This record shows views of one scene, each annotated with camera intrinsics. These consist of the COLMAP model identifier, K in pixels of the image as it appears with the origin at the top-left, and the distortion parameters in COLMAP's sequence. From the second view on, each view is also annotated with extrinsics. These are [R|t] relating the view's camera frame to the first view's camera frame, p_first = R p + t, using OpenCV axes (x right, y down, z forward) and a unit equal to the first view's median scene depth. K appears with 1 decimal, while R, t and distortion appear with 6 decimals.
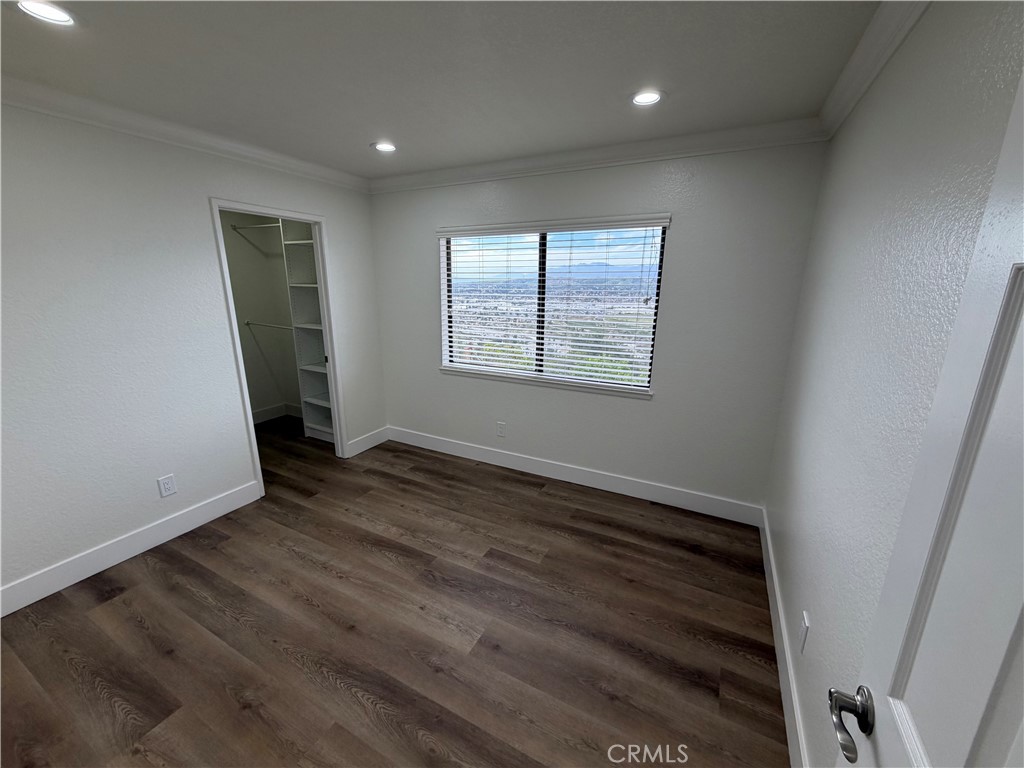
lens RADIAL K [[407.3, 0, 496.9], [0, 407.3, 400.0], [0, 0, 1]] dist [0.002186, -0.000618]
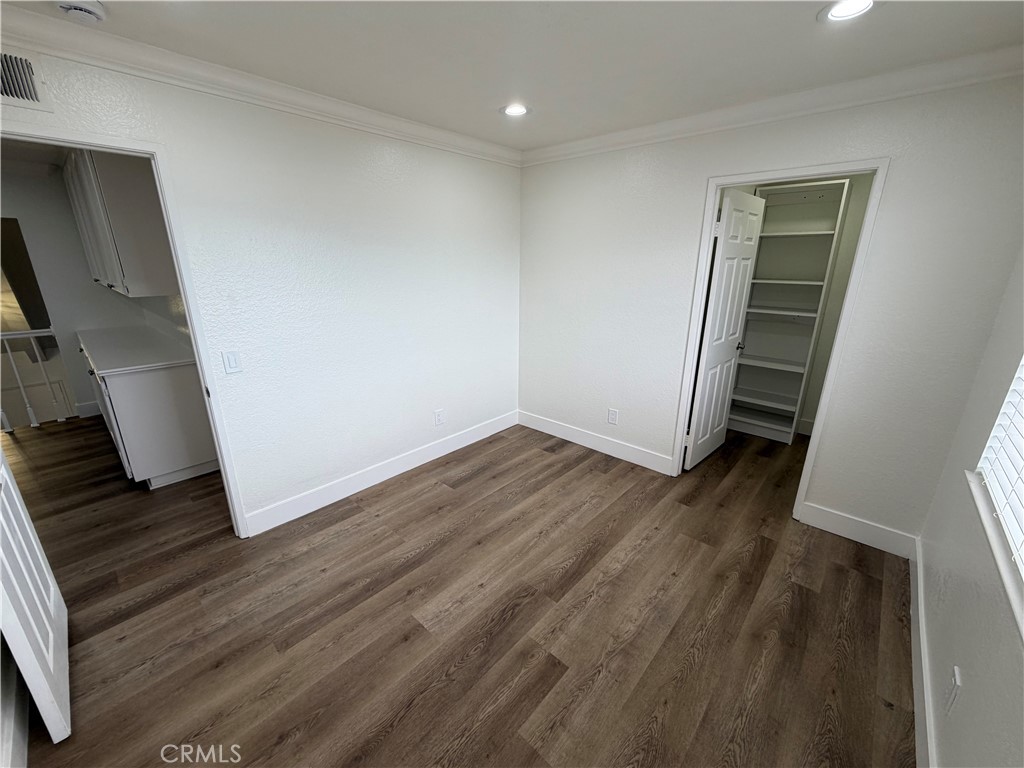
lens RADIAL K [[407.3, 0, 508.2], [0, 407.3, 388.1], [0, 0, 1]] dist [0.002186, -0.000618]
pose [[-0.238581, 0.287230, -0.927674, 0.537639], [-0.275047, 0.896158, 0.348209, -0.268394], [0.931358, 0.338230, -0.134804, 0.926941]]
